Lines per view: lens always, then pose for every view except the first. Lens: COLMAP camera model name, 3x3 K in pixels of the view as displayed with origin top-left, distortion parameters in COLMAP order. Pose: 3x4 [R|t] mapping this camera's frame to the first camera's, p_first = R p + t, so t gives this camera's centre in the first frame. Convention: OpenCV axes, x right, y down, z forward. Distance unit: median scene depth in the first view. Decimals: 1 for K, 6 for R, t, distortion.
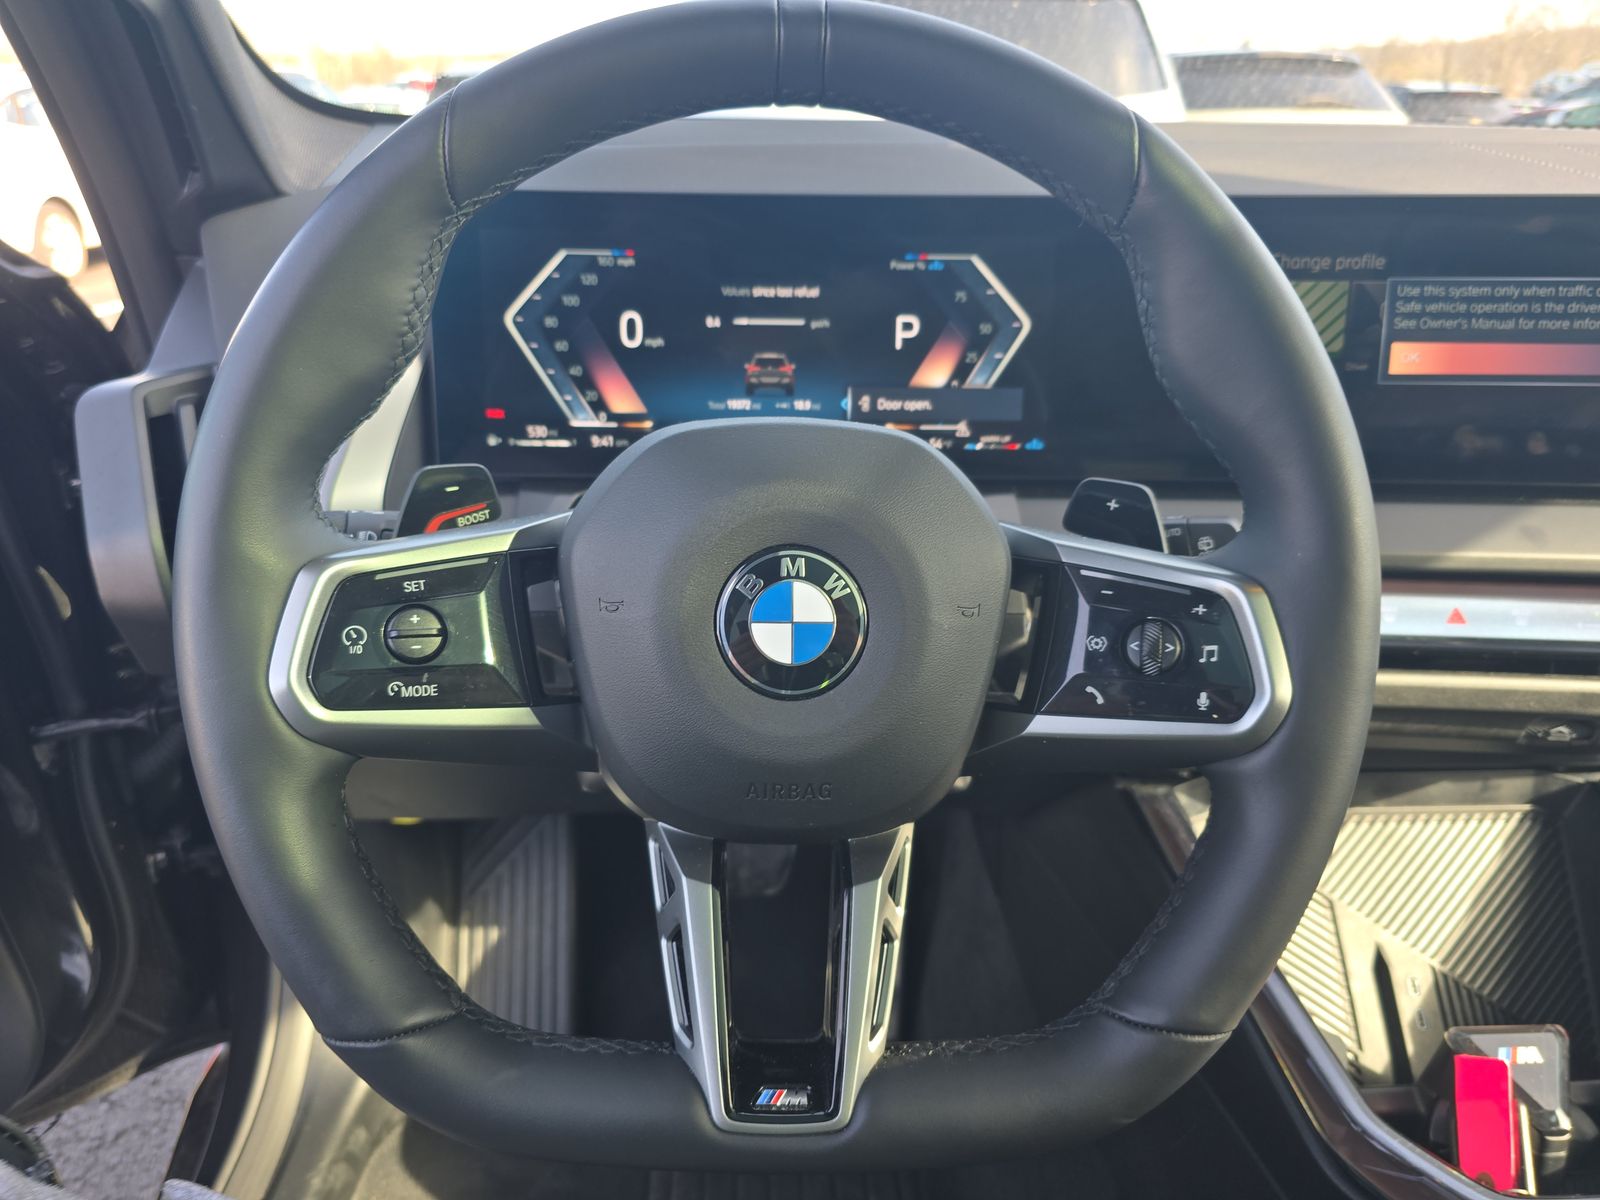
lens RADIAL K [[1125.7, 0, 800.0], [0, 1125.7, 600.0], [0, 0, 1]] dist [0.032213, -0.052530]
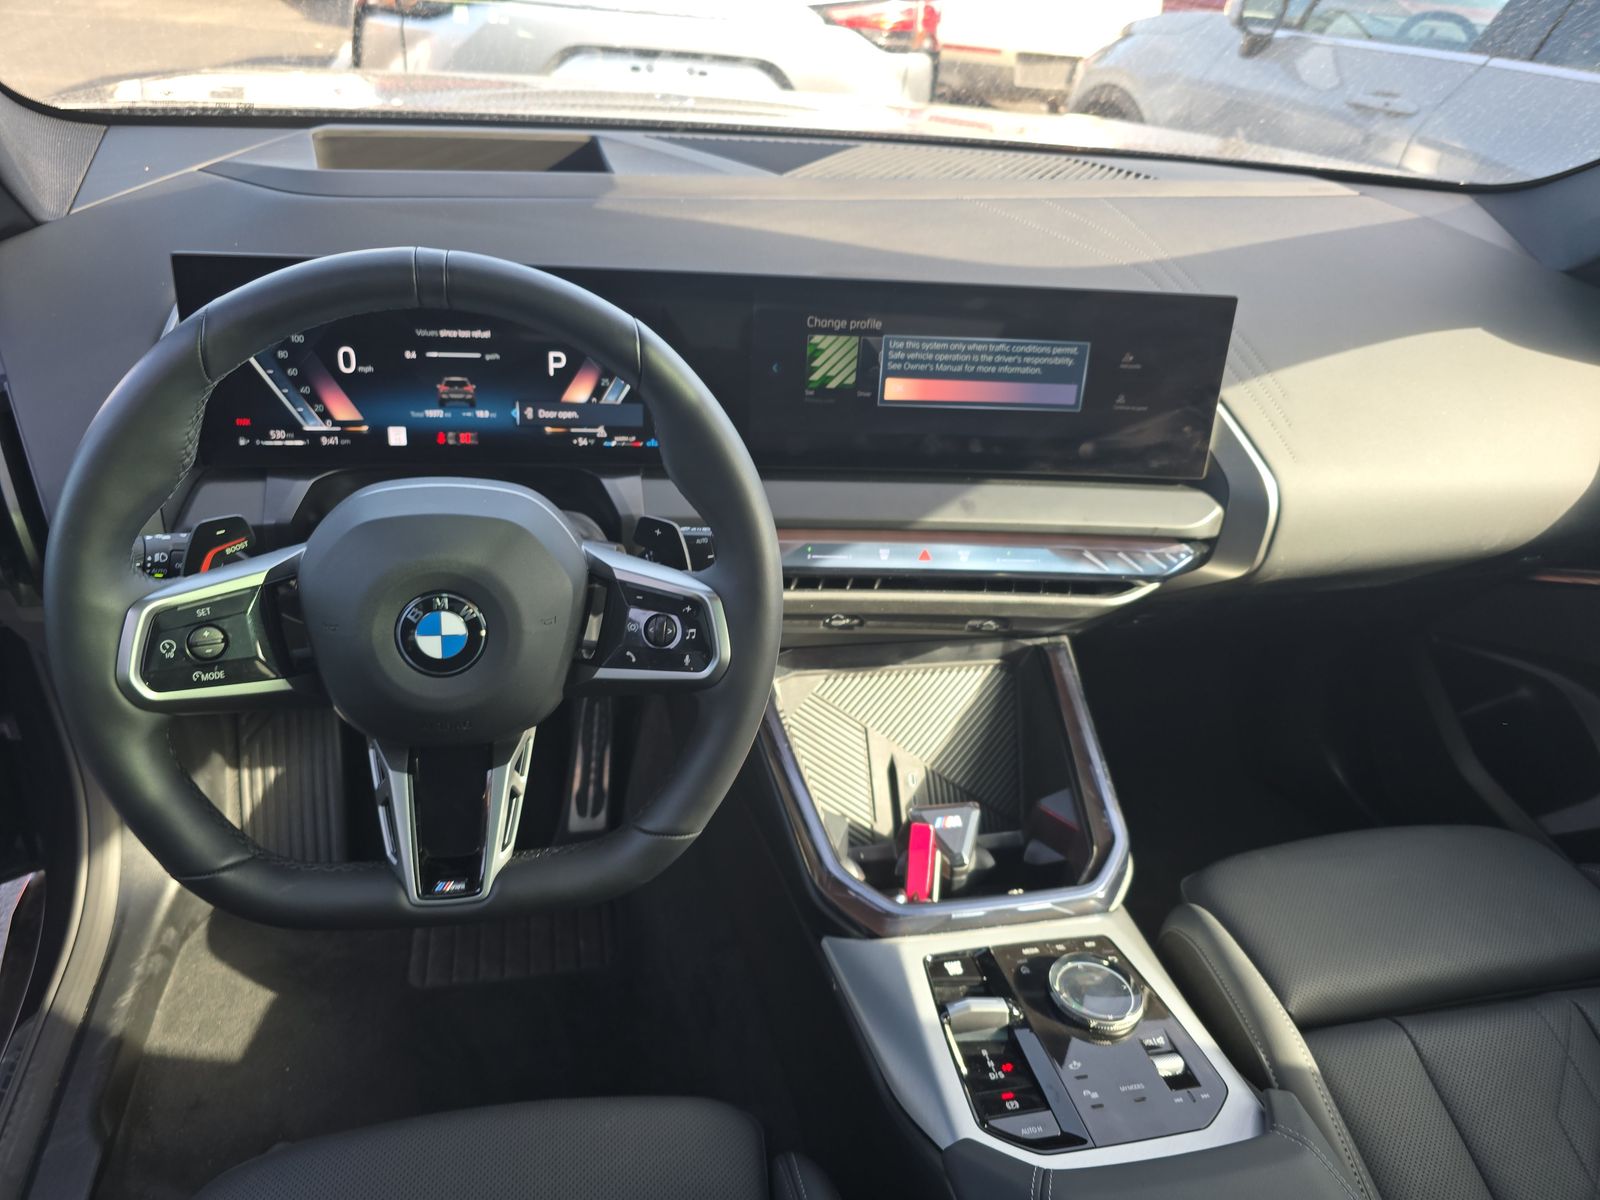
lens RADIAL K [[1064.1, 0, 800.0], [0, 1064.1, 600.0], [0, 0, 1]] dist [0.062336, -0.104936]
pose [[0.978665, -0.027326, 0.203639, 0.112735], [-0.008438, 0.984935, 0.172716, -0.182275], [-0.205291, -0.170750, 0.963691, -0.404052]]
